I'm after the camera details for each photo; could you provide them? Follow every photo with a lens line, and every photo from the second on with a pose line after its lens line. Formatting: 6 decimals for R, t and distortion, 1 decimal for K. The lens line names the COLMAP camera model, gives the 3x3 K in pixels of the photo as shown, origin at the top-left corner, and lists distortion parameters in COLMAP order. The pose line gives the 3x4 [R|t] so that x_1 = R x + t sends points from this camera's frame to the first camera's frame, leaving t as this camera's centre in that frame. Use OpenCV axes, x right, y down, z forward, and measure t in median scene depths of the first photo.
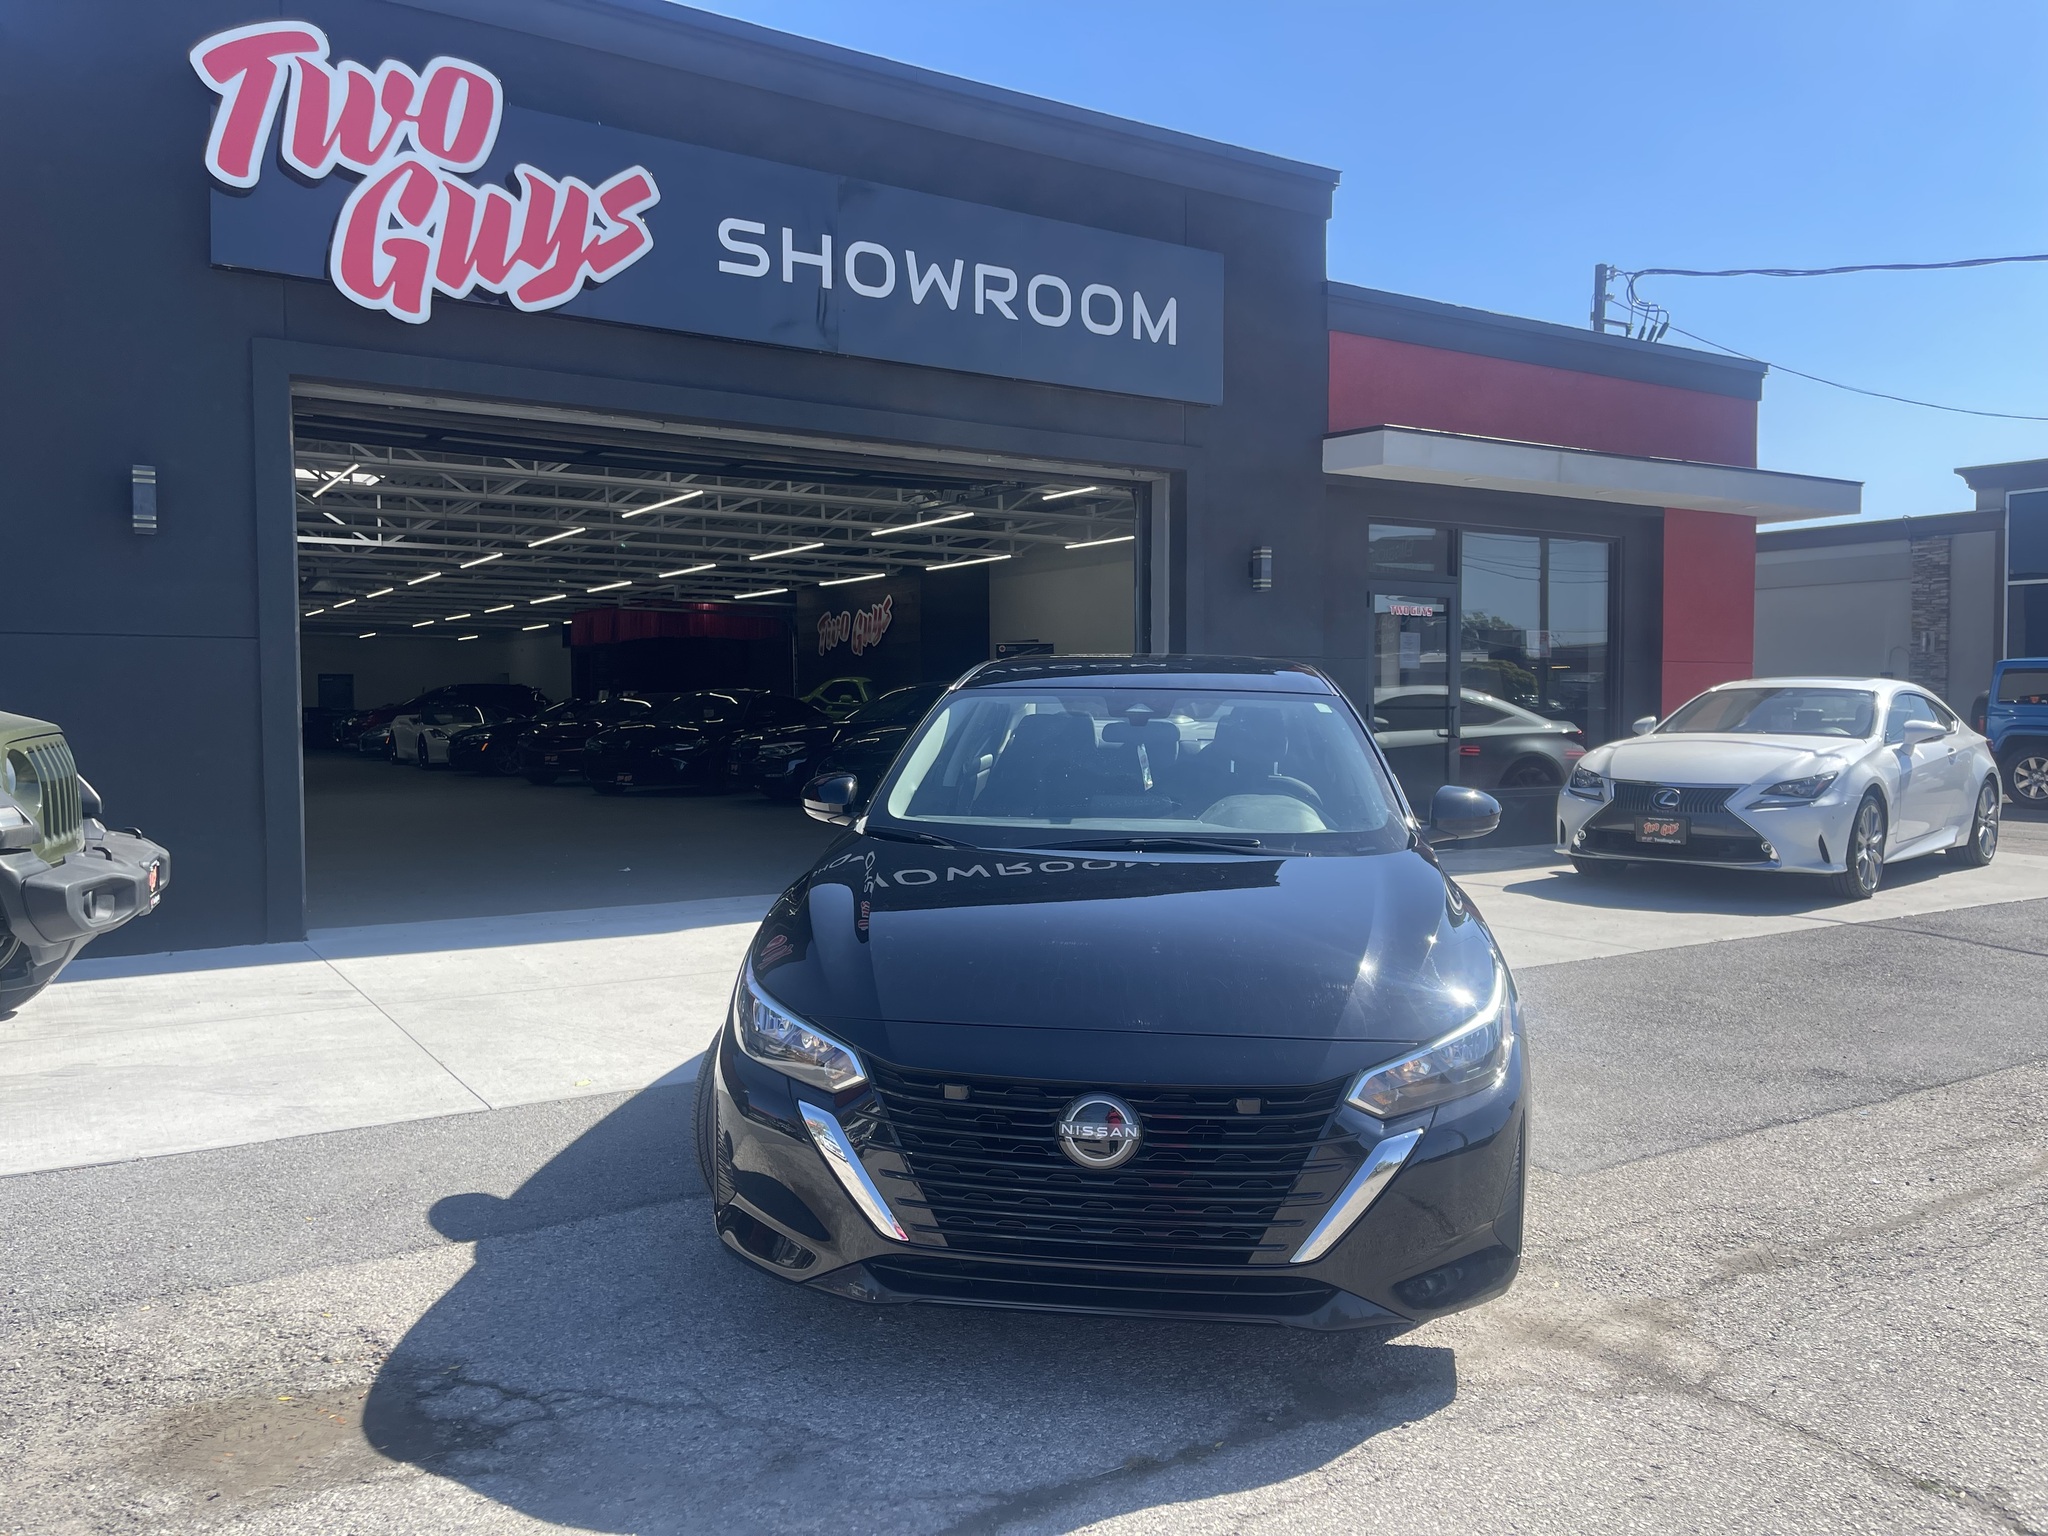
lens RADIAL K [[1564.8, 0, 1049.0], [0, 1564.8, 756.1], [0, 0, 1]] dist [0.074342, -0.095309]
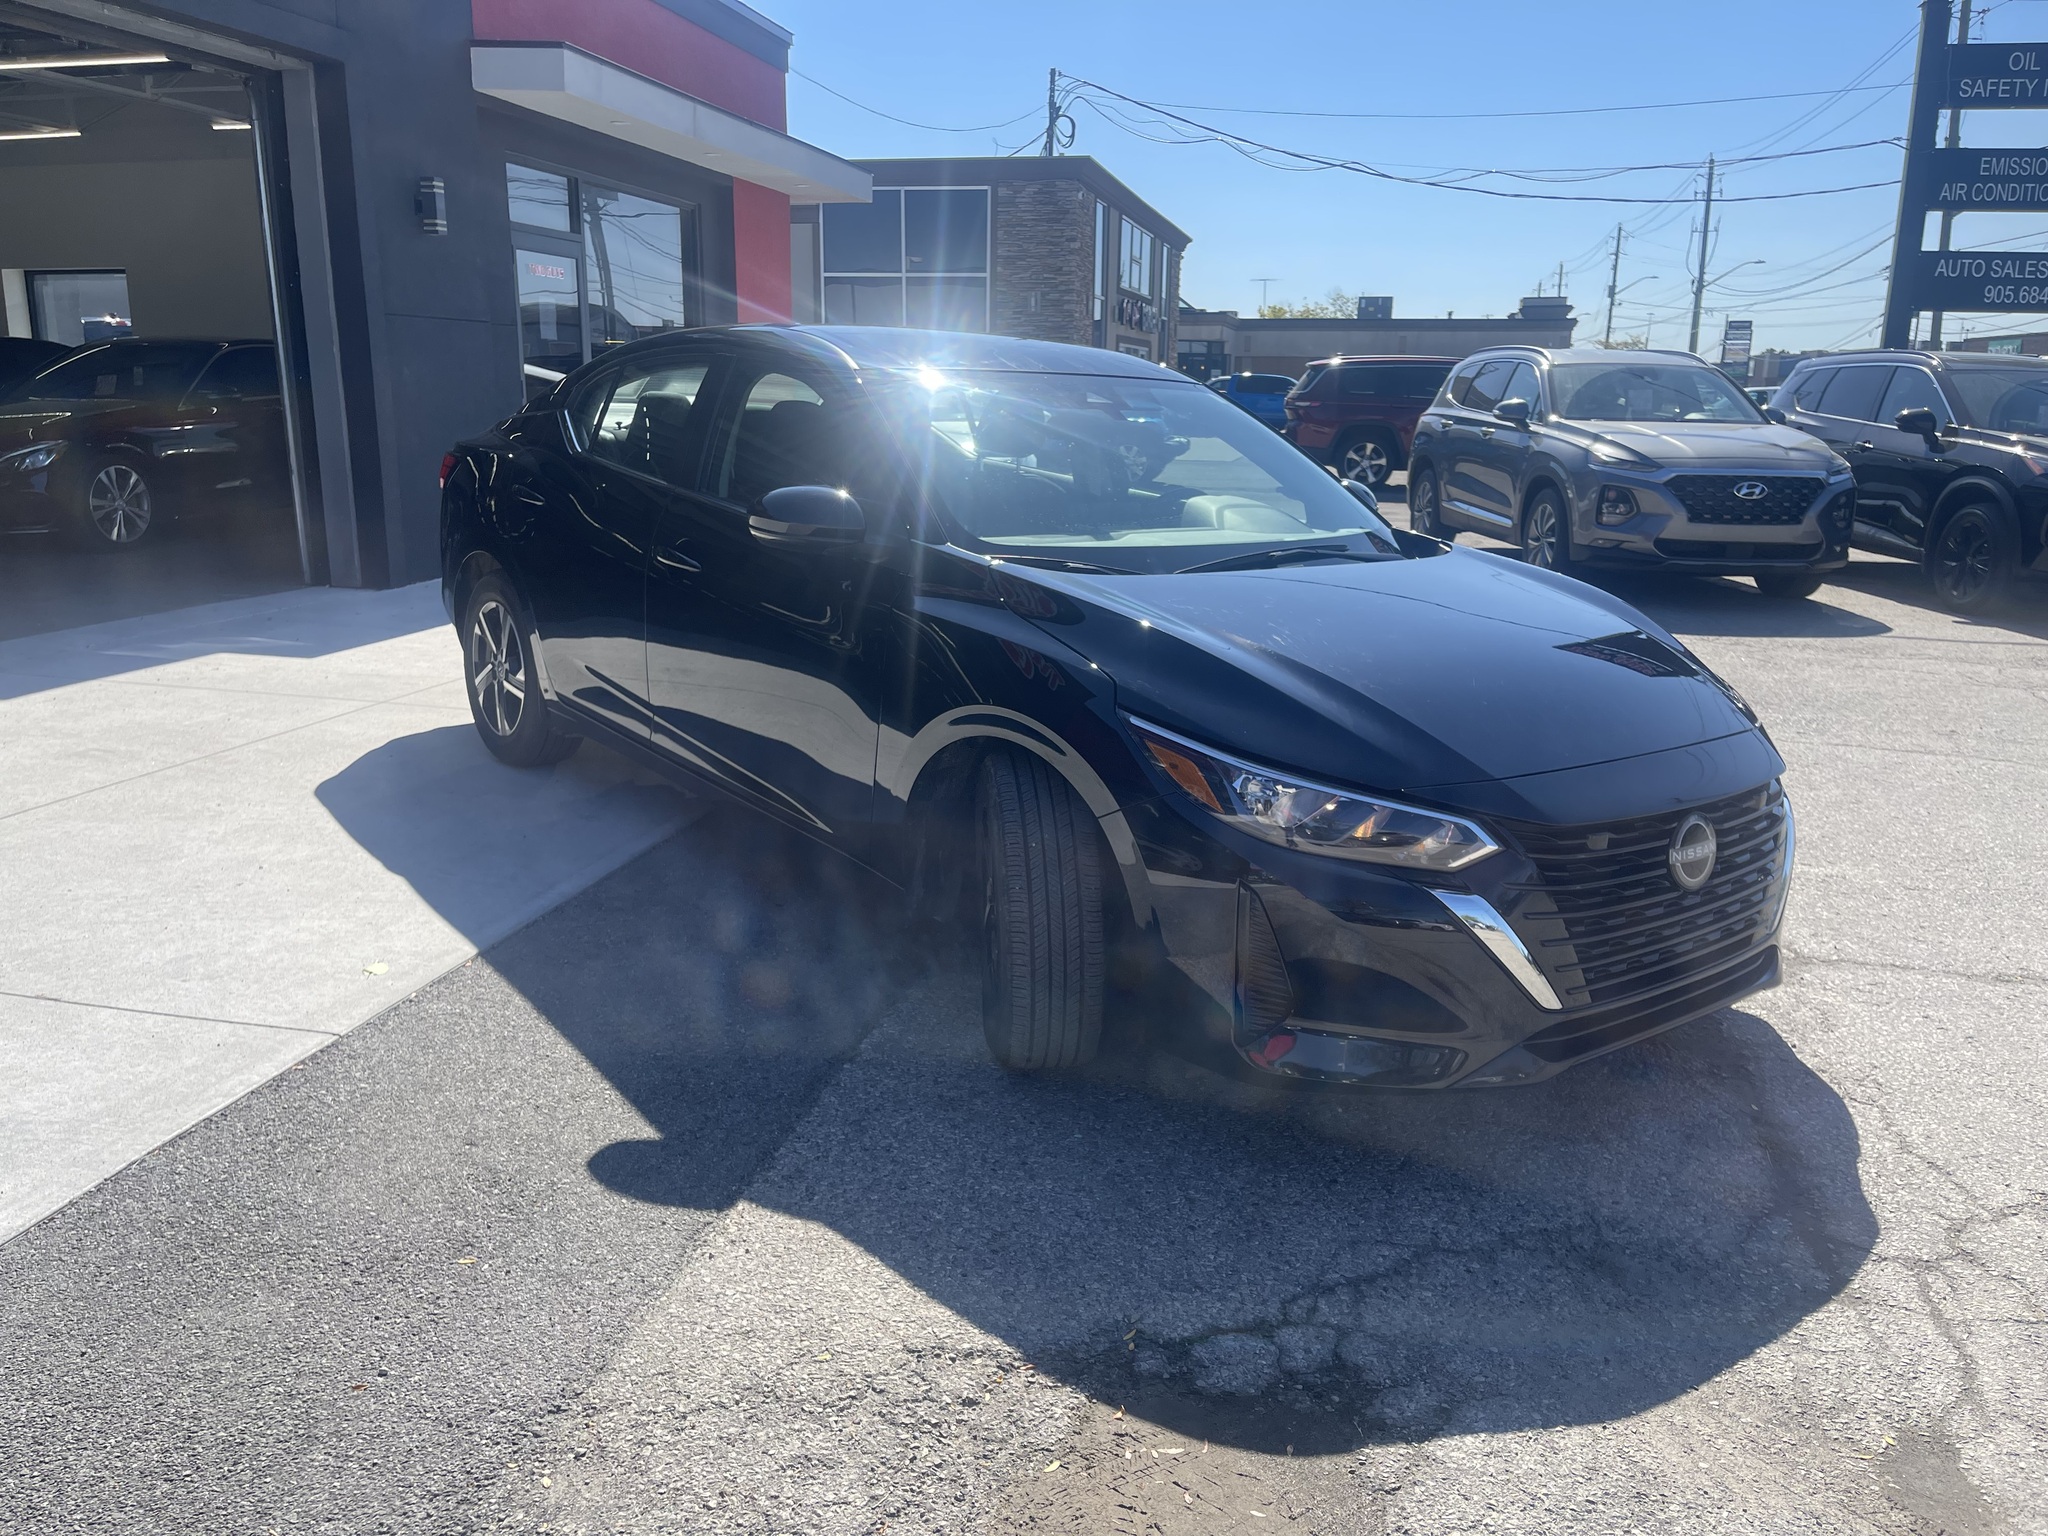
lens RADIAL K [[1564.8, 0, 1017.8], [0, 1564.8, 787.2], [0, 0, 1]] dist [0.074342, -0.095309]
pose [[0.717233, -0.161927, 0.677759, -0.289046], [0.009749, 0.974863, 0.222593, -0.007495], [-0.696765, -0.153044, 0.700782, 0.189460]]
